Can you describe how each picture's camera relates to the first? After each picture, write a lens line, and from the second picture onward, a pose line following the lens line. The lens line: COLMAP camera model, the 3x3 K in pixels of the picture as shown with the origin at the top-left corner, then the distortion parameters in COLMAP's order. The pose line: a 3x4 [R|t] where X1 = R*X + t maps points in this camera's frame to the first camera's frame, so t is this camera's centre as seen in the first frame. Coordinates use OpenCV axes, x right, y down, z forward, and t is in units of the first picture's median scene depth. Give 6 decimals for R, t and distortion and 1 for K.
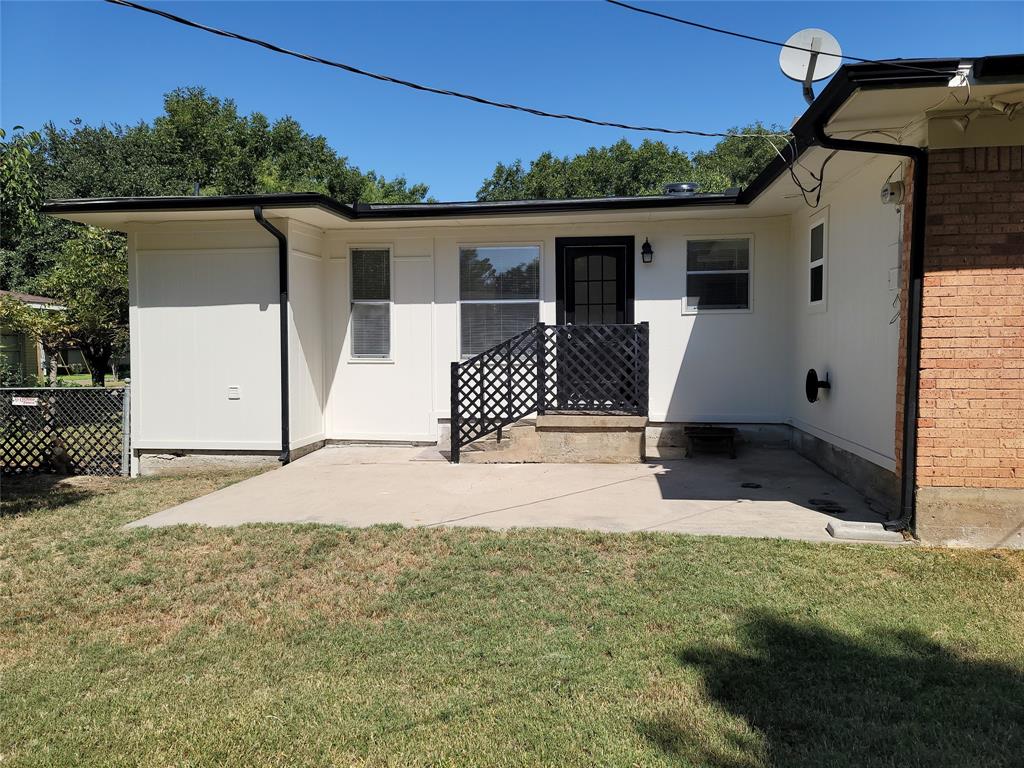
lens RADIAL K [[748.6, 0, 507.3], [0, 748.6, 379.1], [0, 0, 1]] dist [0.062017, -0.001729]
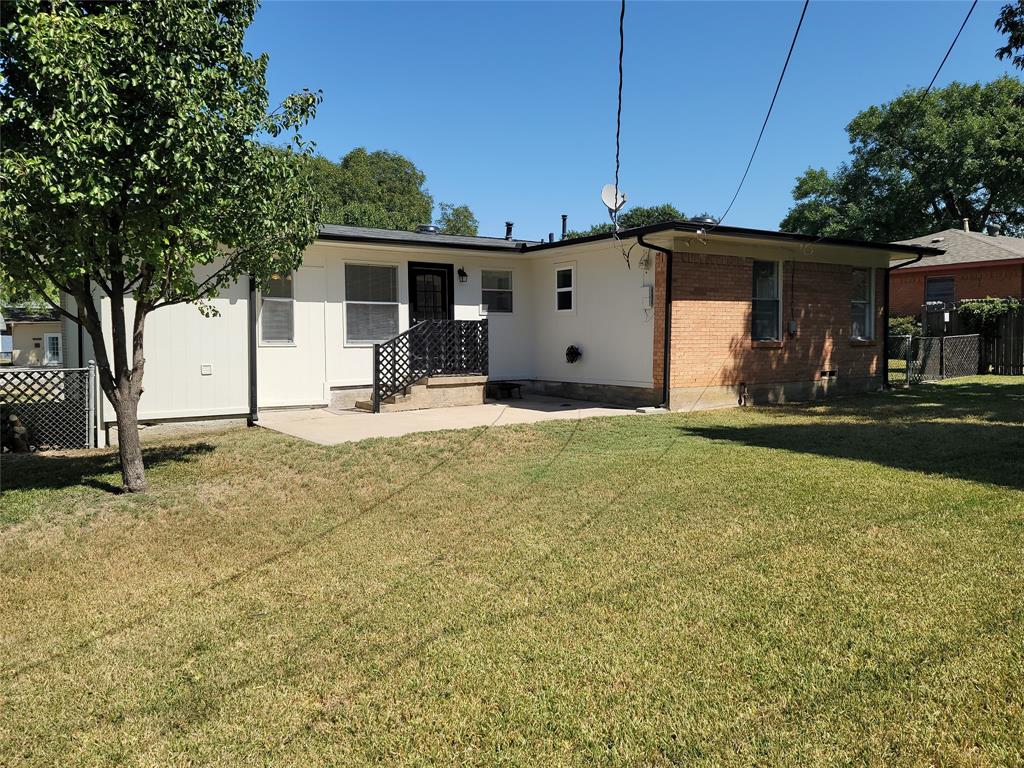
lens RADIAL K [[748.6, 0, 507.3], [0, 748.6, 379.1], [0, 0, 1]] dist [0.062017, -0.001729]
pose [[0.747973, -0.034246, 0.662846, -0.843768], [0.035020, 0.999313, 0.012112, 0.036958], [-0.662805, 0.014153, 0.748658, -0.262285]]
